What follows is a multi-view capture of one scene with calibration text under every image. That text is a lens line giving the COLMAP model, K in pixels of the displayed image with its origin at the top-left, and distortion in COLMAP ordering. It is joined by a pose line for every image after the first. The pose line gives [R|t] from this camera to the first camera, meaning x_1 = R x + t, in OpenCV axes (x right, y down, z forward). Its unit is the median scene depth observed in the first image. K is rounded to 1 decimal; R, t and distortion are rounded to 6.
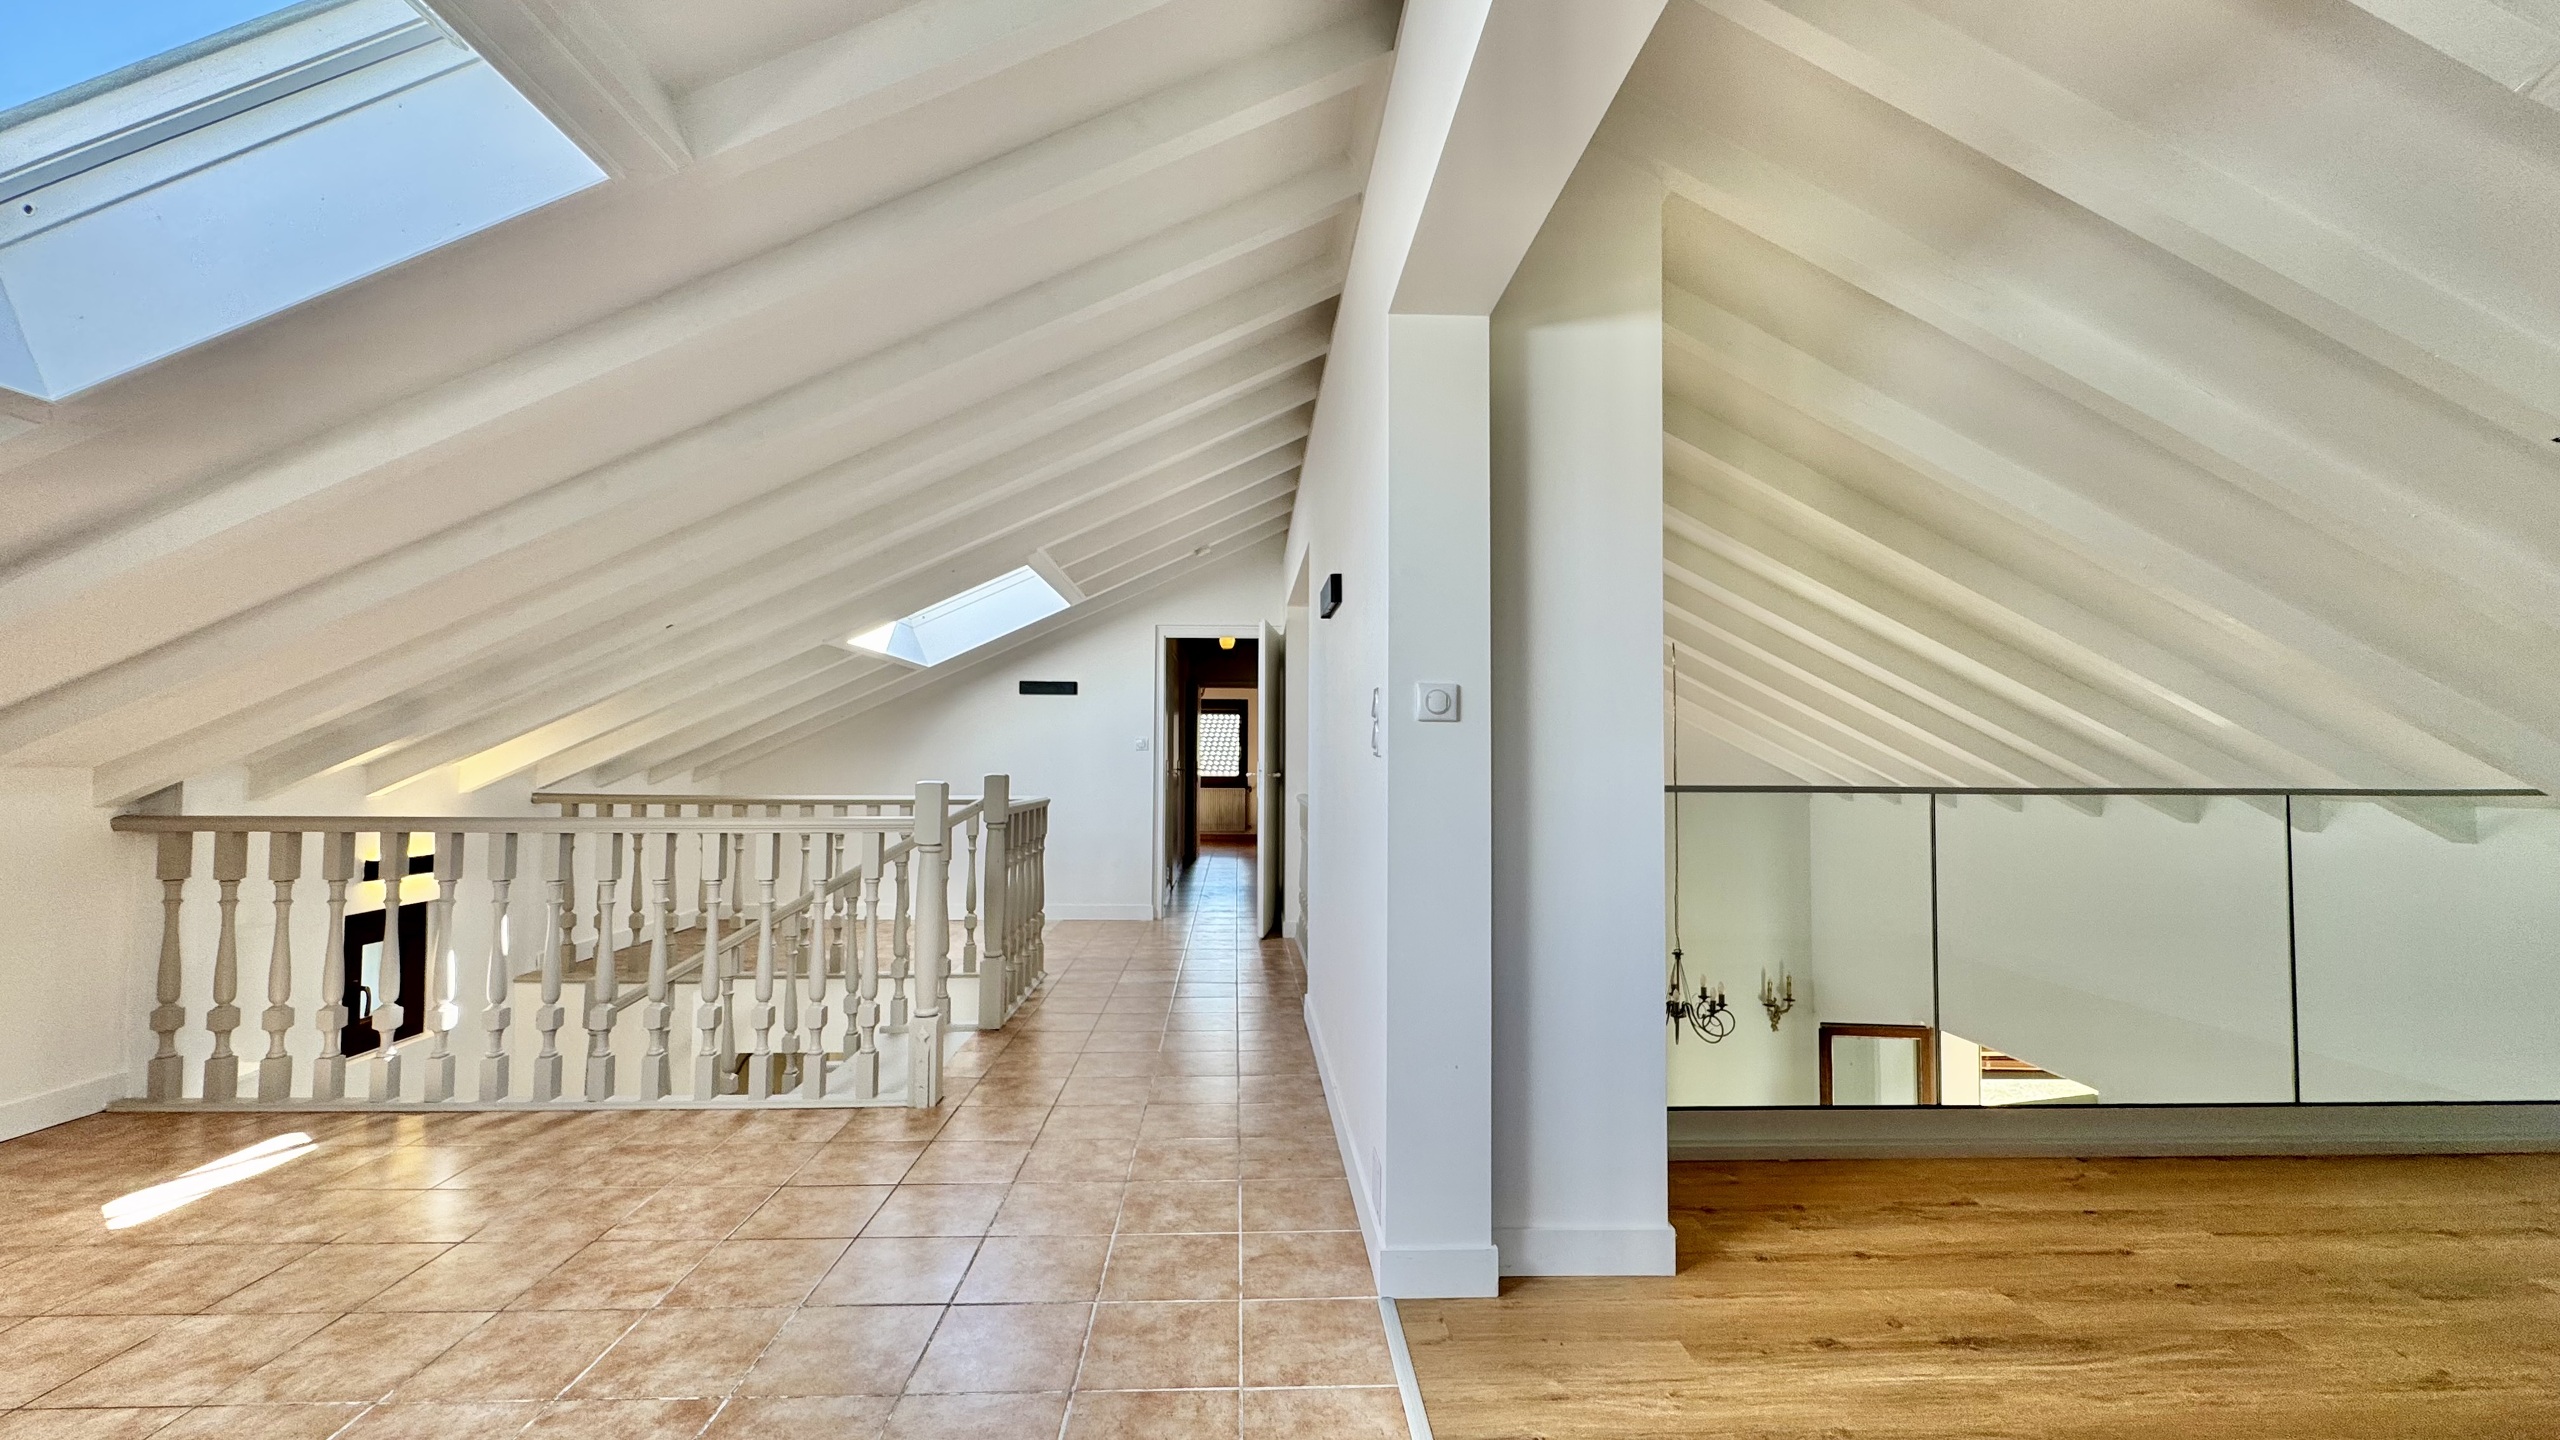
lens RADIAL K [[1015.0, 0, 1280.0], [0, 1015.0, 720.0], [0, 0, 1]] dist [-0.003485, -0.000108]
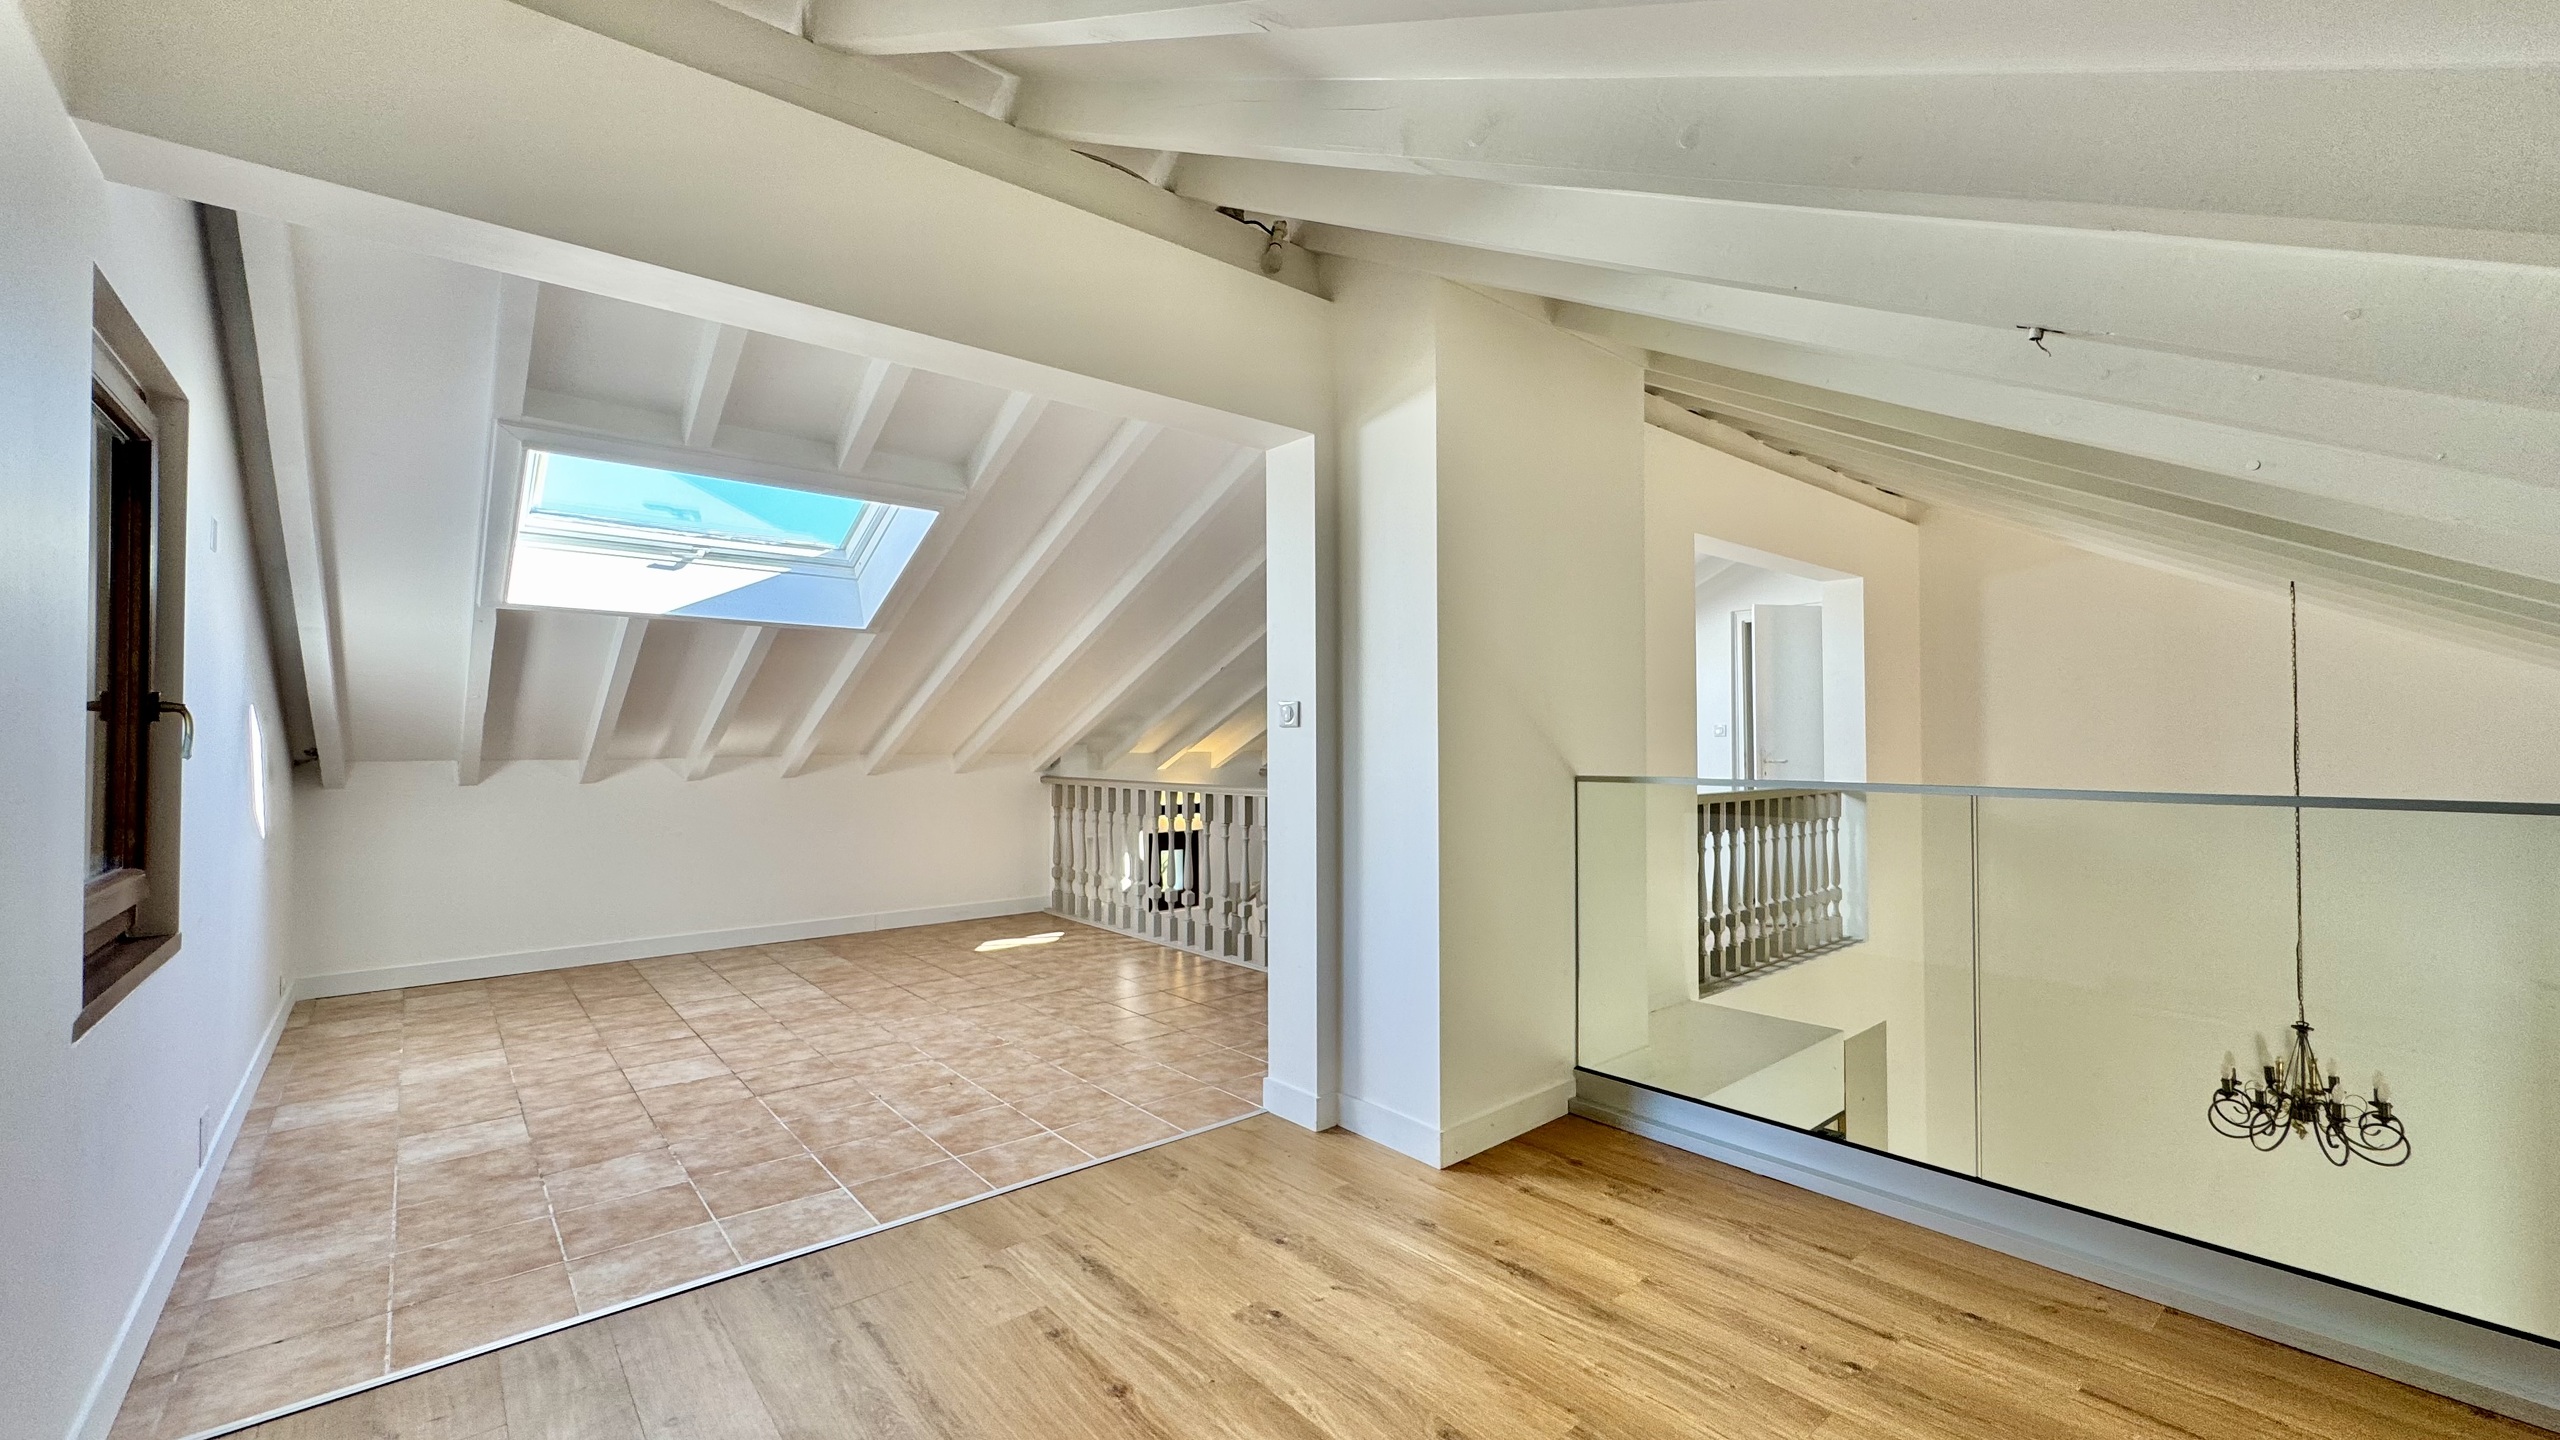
lens RADIAL K [[1015.0, 0, 1280.0], [0, 1015.0, 720.0], [0, 0, 1]] dist [-0.003485, -0.000108]
pose [[0.618207, -0.022018, -0.785707, 0.953963], [0.036287, 0.999341, 0.000547, -0.006701], [0.785177, -0.028849, 0.618599, 0.071961]]
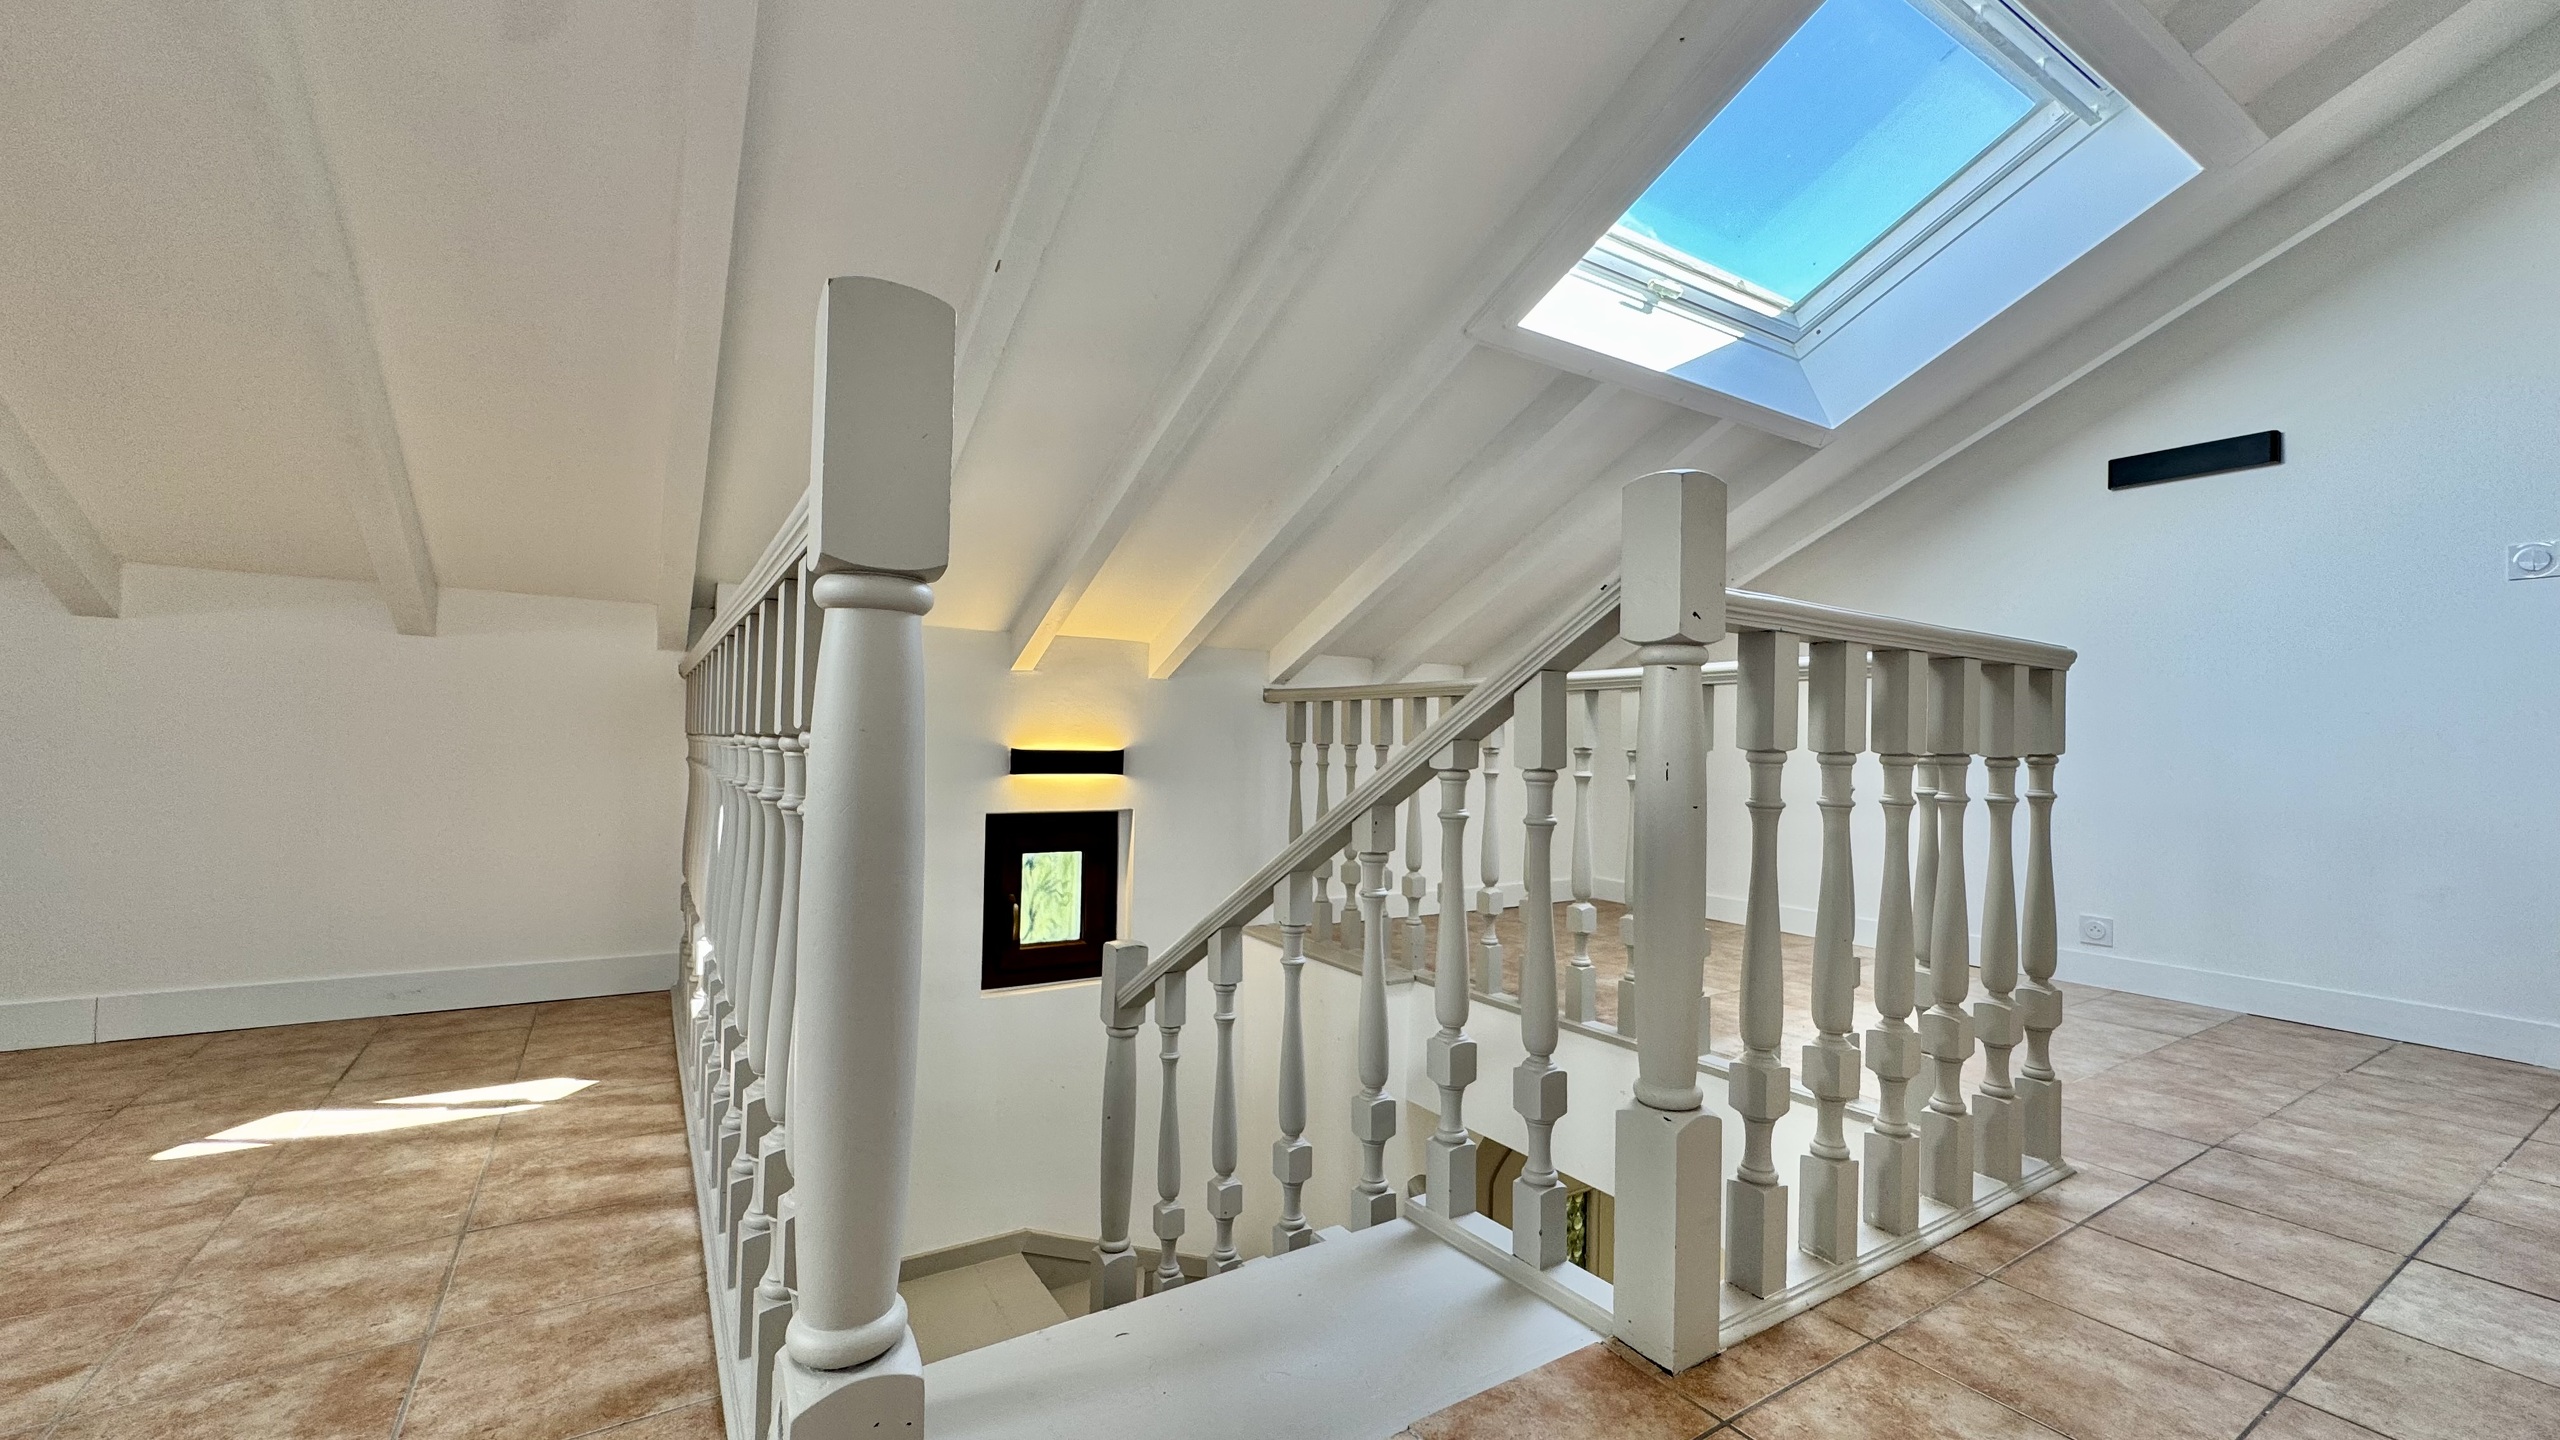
lens RADIAL K [[1050.5, 0, 1280.0], [0, 1050.5, 720.0], [0, 0, 1]] dist [-0.000422, 0.000098]
pose [[0.520017, -0.015681, -0.854012, -0.126260], [0.009570, 0.999876, -0.012531, 0.186473], [0.854102, -0.001656, 0.520103, 1.075077]]
